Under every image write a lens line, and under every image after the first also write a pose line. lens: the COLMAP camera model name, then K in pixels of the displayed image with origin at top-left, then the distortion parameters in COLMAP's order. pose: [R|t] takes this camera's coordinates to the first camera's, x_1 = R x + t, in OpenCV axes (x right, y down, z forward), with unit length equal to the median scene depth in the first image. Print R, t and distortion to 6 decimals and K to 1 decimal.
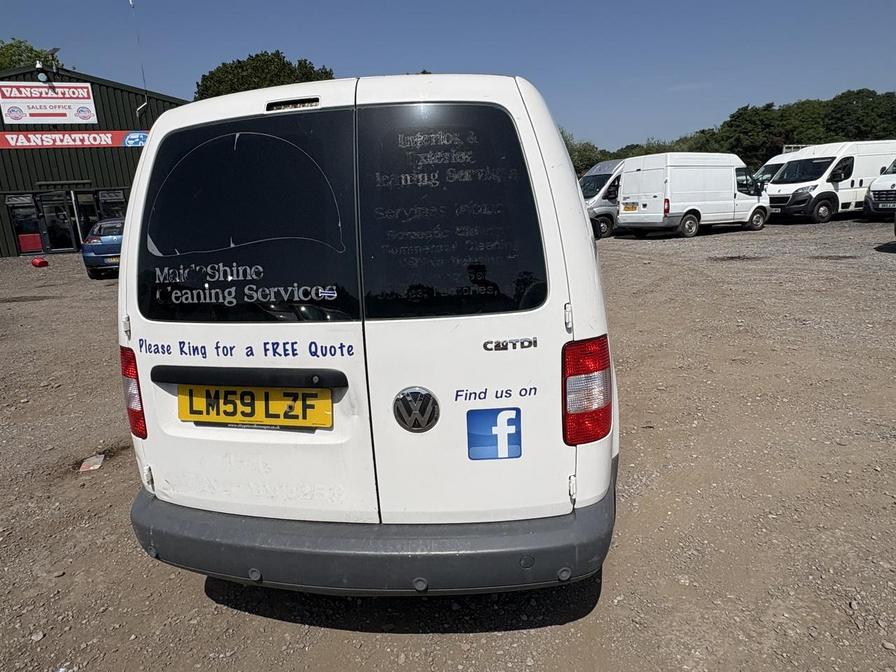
lens RADIAL K [[572.0, 0, 446.5], [0, 572.0, 331.8], [0, 0, 1]] dist [0.004332, -0.003059]
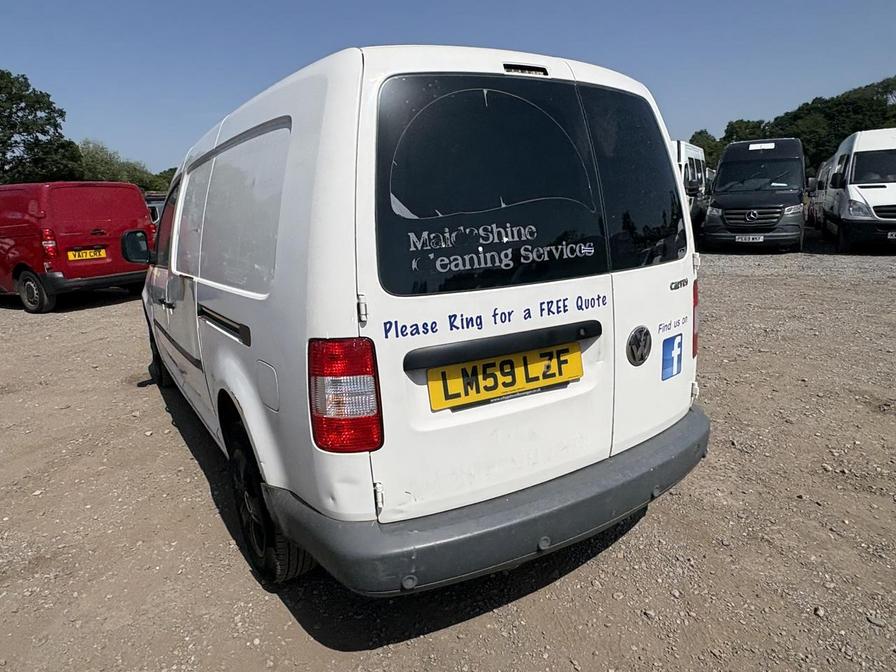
lens RADIAL K [[572.0, 0, 453.6], [0, 572.0, 338.5], [0, 0, 1]] dist [0.004332, -0.003059]
pose [[0.731441, -0.127675, 0.669845, -1.070064], [0.149048, 0.988497, 0.025658, 0.031028], [-0.665416, 0.081072, 0.742057, 0.352678]]
